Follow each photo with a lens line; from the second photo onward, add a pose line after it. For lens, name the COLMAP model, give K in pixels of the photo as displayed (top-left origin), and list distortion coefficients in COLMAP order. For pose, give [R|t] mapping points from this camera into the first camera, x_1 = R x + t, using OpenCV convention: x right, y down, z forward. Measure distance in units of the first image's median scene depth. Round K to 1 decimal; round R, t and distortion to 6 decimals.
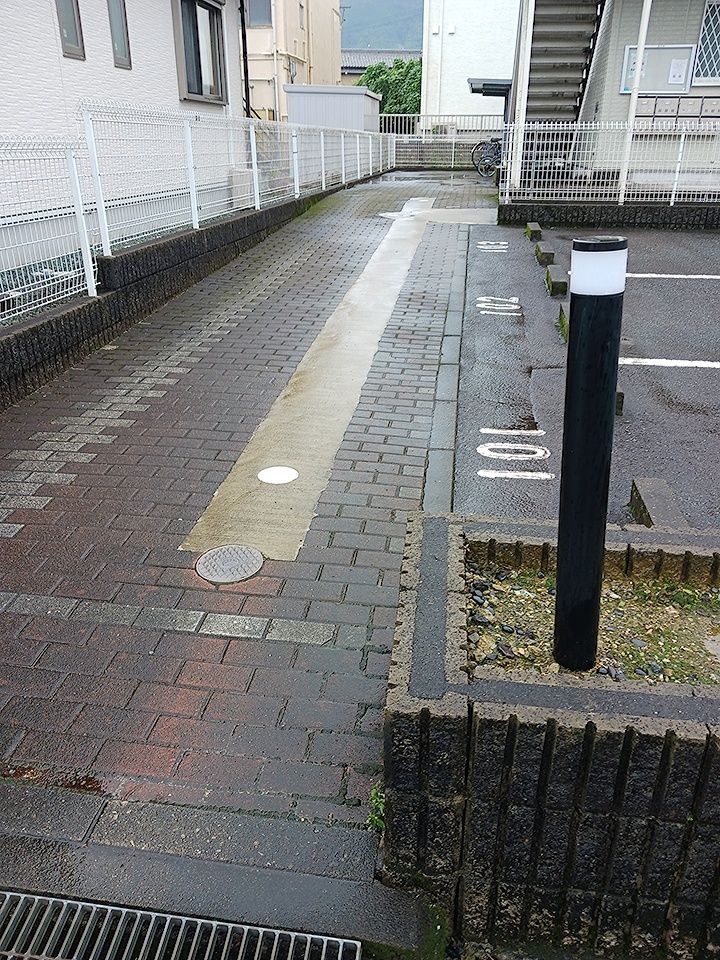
lens RADIAL K [[743.2, 0, 361.6], [0, 743.2, 481.3], [0, 0, 1]] dist [0.002837, 0.033900]
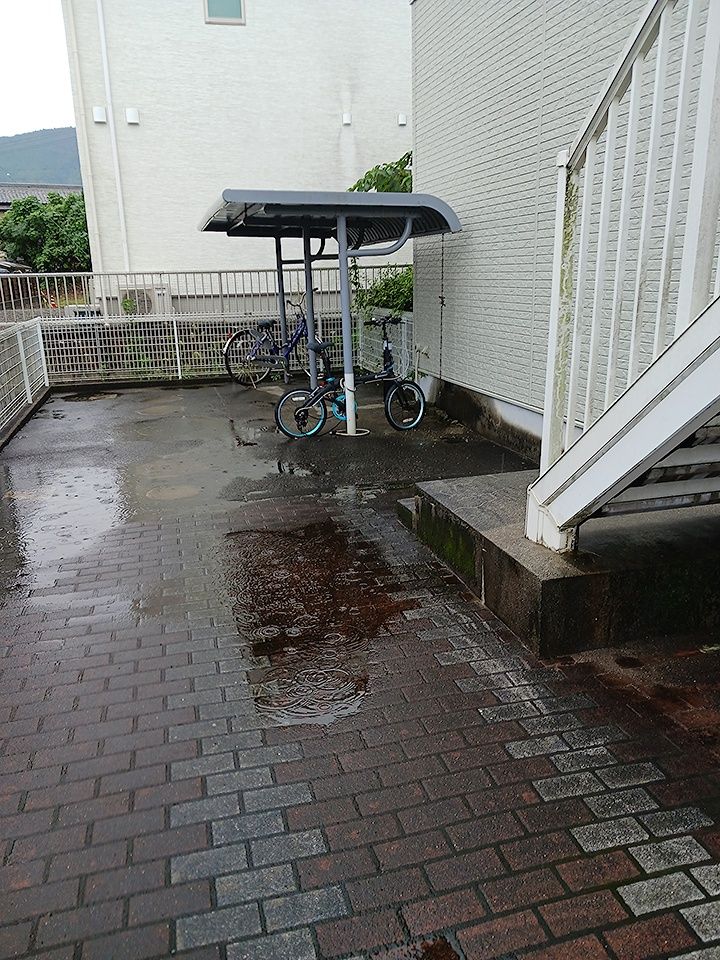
lens RADIAL K [[743.2, 0, 358.8], [0, 743.2, 479.9], [0, 0, 1]] dist [0.002837, 0.033900]
pose [[0.921037, -0.130174, 0.367077, 0.051612], [0.186587, 0.974772, -0.122491, -0.321663], [-0.341871, 0.181310, 0.922090, 0.620127]]
